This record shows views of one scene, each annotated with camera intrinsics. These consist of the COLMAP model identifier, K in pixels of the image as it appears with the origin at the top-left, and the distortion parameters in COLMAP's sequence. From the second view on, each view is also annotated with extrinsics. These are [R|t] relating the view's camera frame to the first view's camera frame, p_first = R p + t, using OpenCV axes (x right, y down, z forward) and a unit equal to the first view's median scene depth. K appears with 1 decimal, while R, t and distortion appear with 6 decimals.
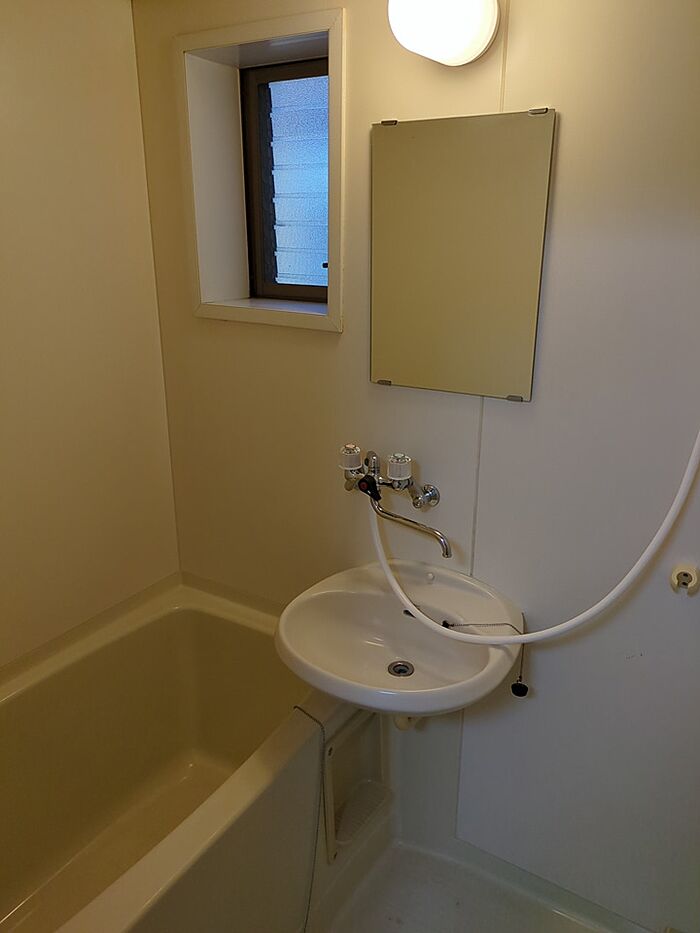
lens RADIAL K [[705.2, 0, 349.4], [0, 705.2, 465.7], [0, 0, 1]] dist [0.015862, 0.009955]
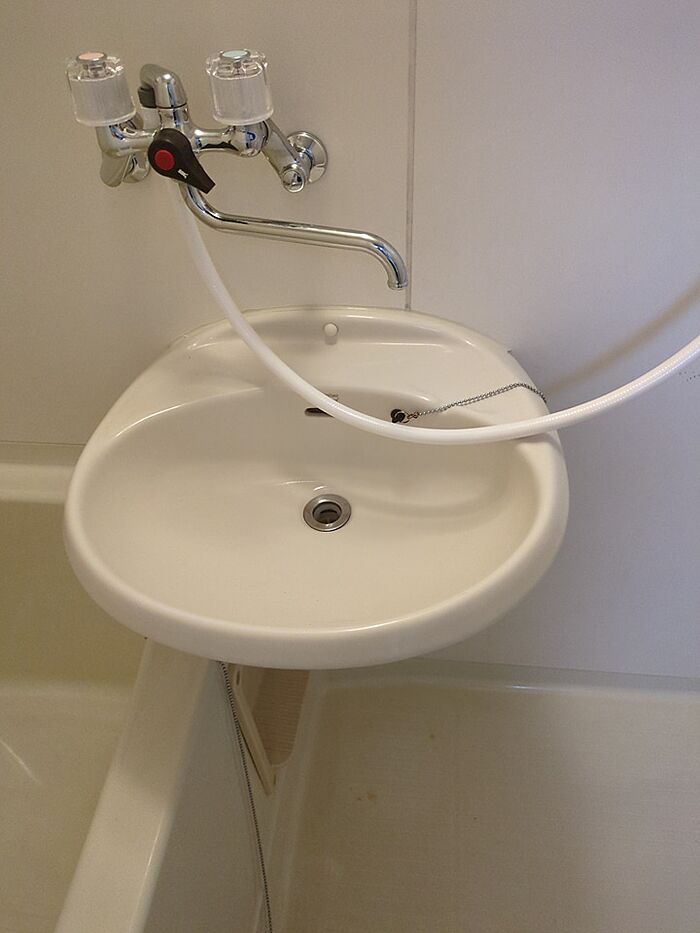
lens RADIAL K [[705.2, 0, 354.3], [0, 705.2, 463.7], [0, 0, 1]] dist [0.015862, 0.009955]
pose [[0.898777, -0.322114, 0.297394, -0.056310], [0.175051, 0.885606, 0.430184, 0.026782], [-0.401942, -0.334580, 0.852349, 0.543410]]
